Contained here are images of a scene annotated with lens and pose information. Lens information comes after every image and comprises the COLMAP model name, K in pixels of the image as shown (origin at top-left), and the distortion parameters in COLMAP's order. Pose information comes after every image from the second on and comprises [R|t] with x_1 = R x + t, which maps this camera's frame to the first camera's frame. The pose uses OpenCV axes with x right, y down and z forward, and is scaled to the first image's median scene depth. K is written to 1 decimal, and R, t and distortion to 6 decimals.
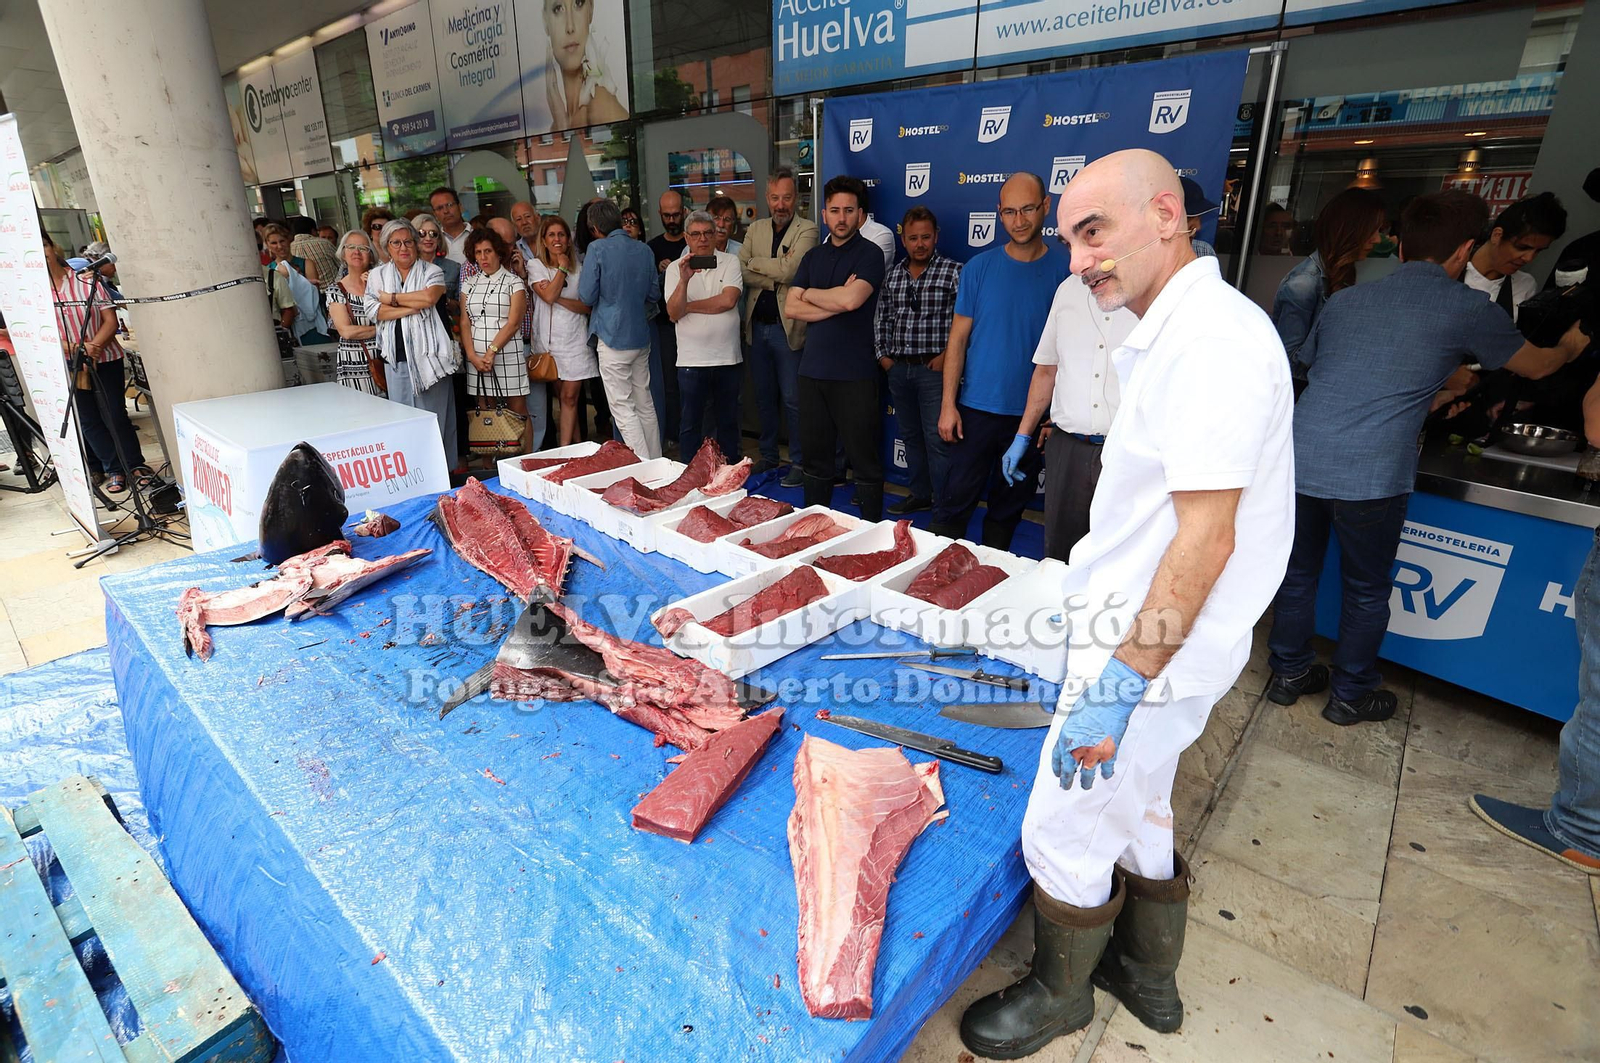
lens RADIAL K [[811.8, 0, 800.0], [0, 811.8, 531.5], [0, 0, 1]] dist [-0.074980, 0.036306]
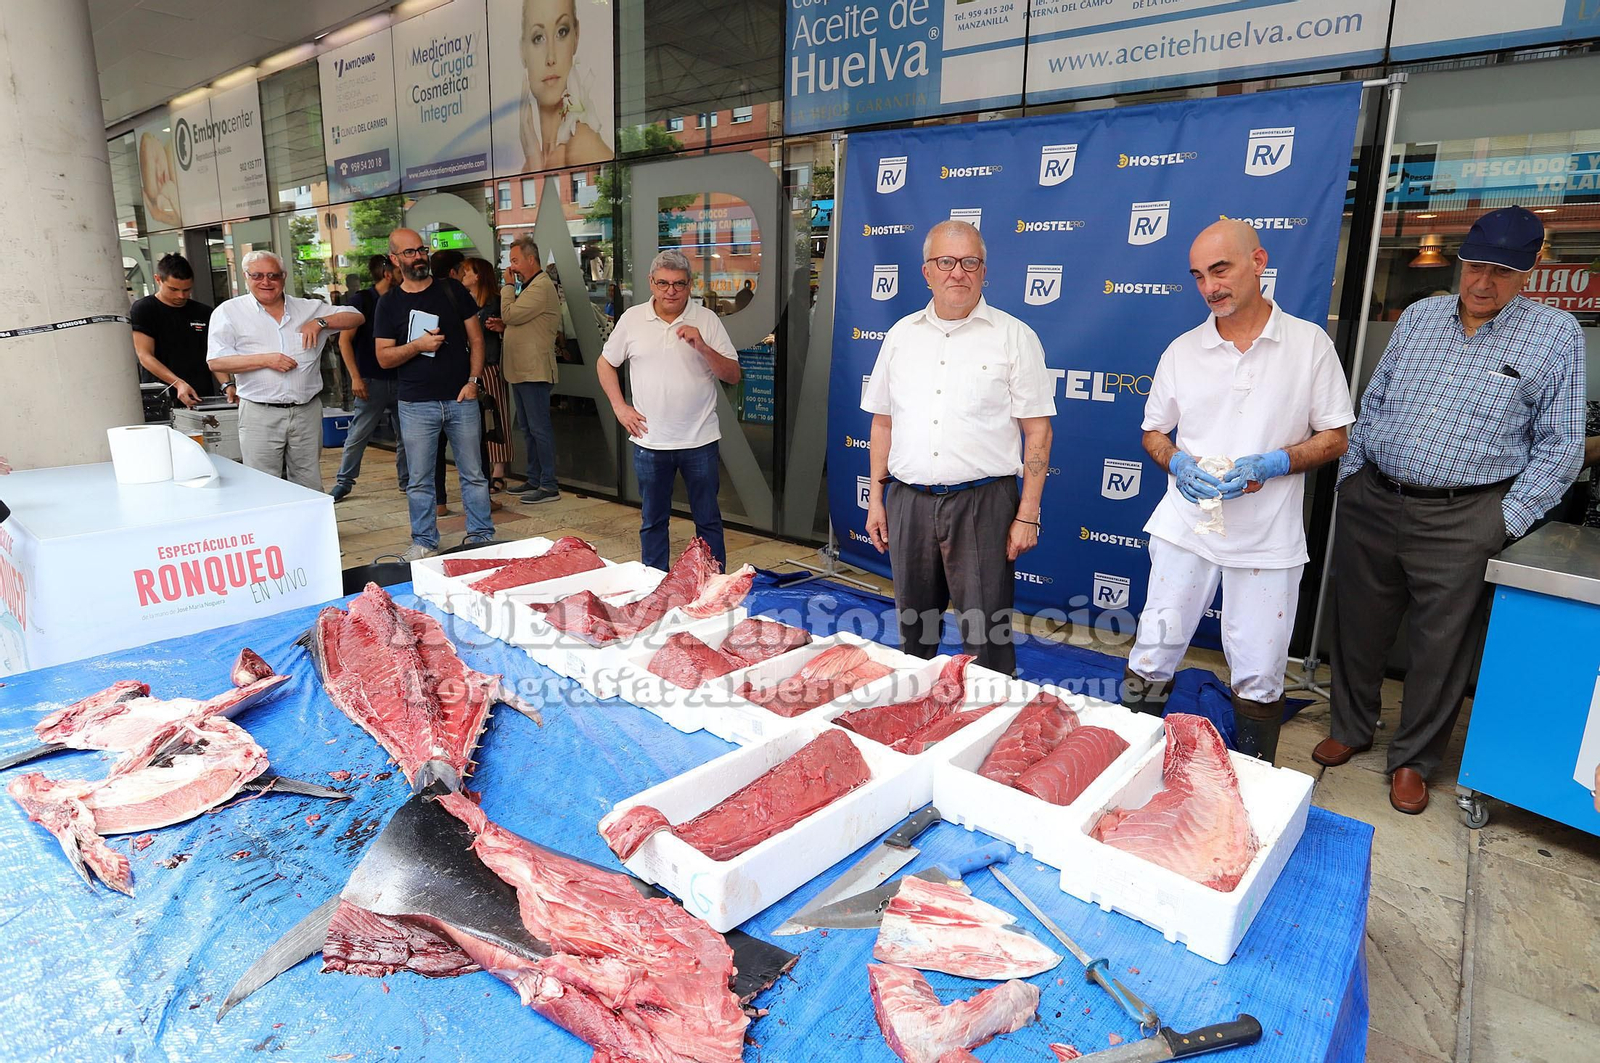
lens RADIAL K [[900.2, 0, 850.3], [0, 900.2, 498.9], [0, 0, 1]] dist [-0.073435, 0.038033]
pose [[0.998080, 0.015625, 0.059935, -0.020184], [-0.006557, 0.988875, -0.148603, -0.026313], [-0.061590, 0.147924, 0.987079, 0.159978]]
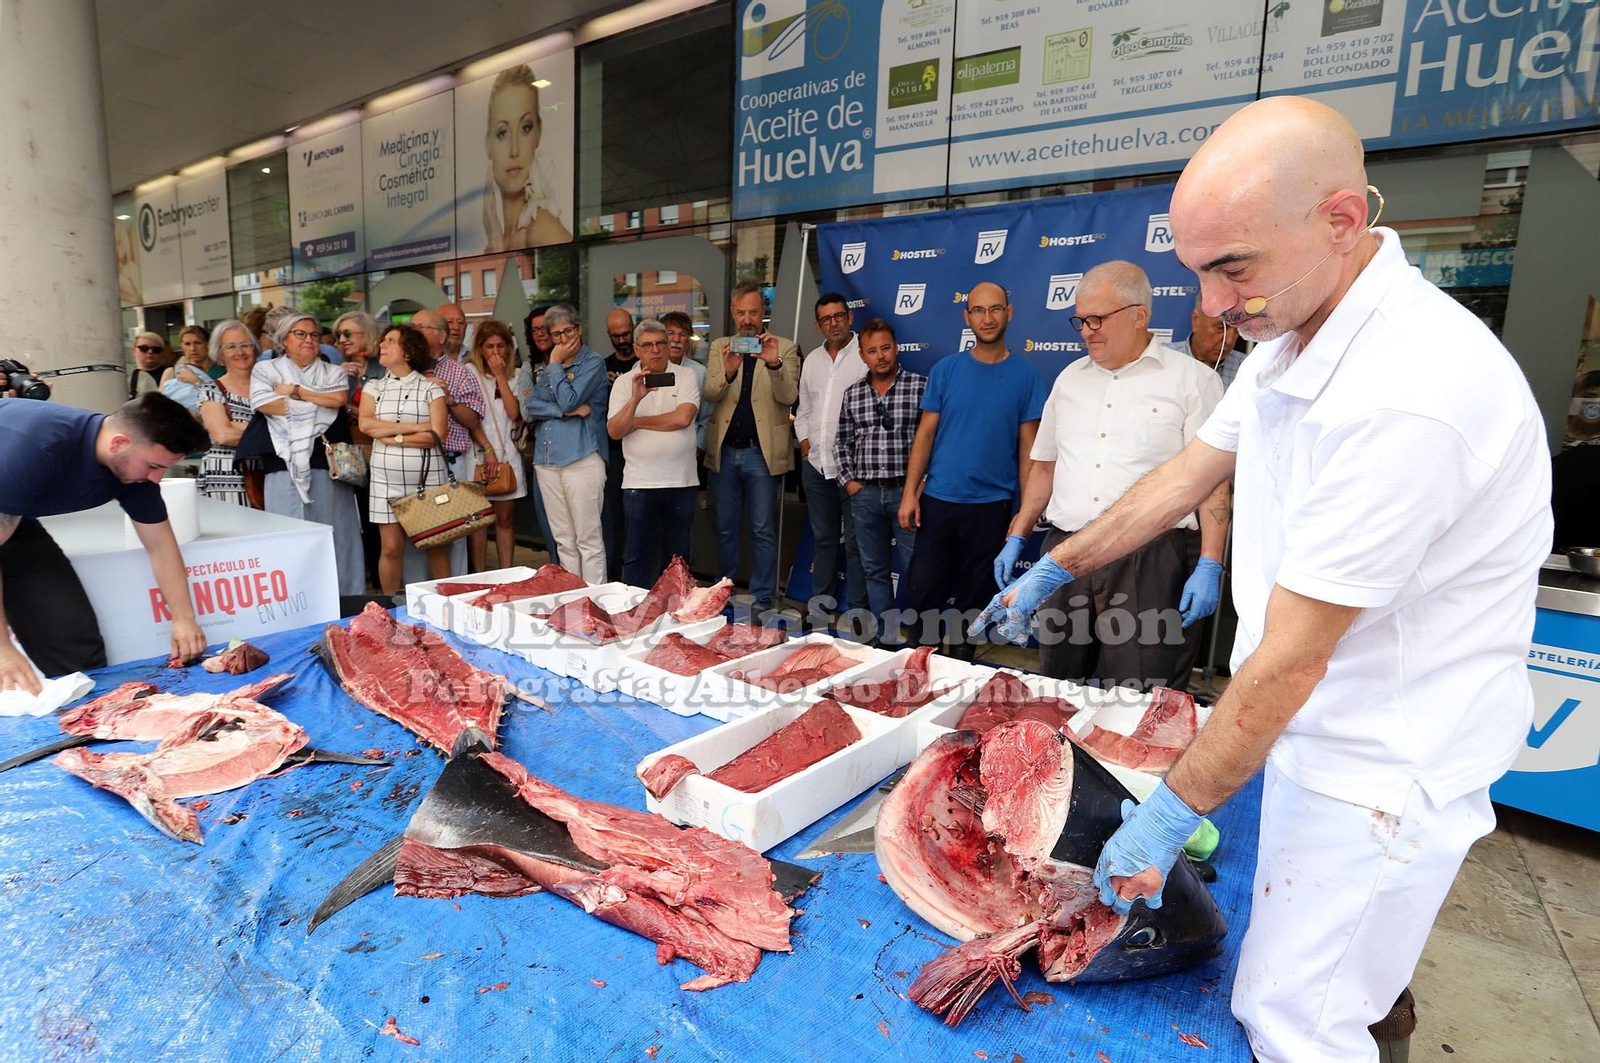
lens RADIAL K [[833.8, 0, 824.6], [0, 833.8, 526.3], [0, 0, 1]] dist [-0.077780, 0.036308]
pose [[0.991098, 0.014963, 0.132290, -0.072133], [0.012406, 0.978961, -0.203672, 0.028815], [-0.132554, 0.203500, 0.970060, 0.138685]]
